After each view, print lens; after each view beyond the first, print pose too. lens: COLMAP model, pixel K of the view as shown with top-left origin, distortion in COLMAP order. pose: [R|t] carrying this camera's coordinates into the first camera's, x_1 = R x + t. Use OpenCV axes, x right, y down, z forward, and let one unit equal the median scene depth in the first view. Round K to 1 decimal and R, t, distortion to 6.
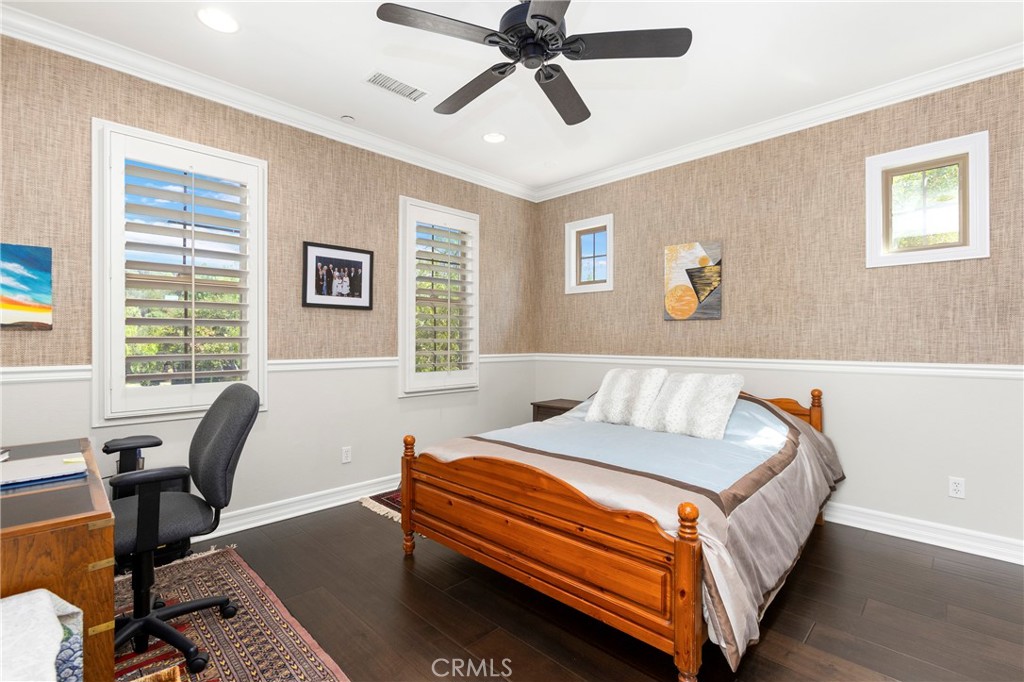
lens RADIAL K [[466.2, 0, 512.0], [0, 466.2, 341.0], [0, 0, 1]] dist [-0.015114, 0.000259]
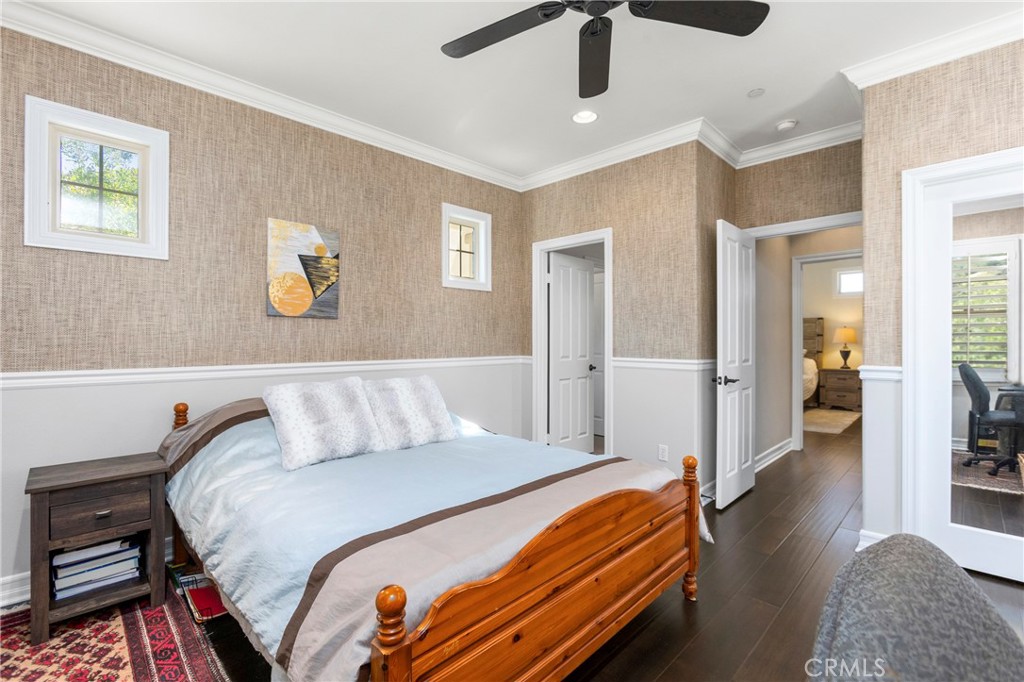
lens RADIAL K [[466.2, 0, 512.0], [0, 466.2, 341.0], [0, 0, 1]] dist [-0.015114, 0.000259]
pose [[0.005088, -0.001798, 0.999985, -0.450760], [0.001159, 0.999998, 0.001793, -0.005449], [-0.999986, 0.001150, 0.005091, 0.656895]]
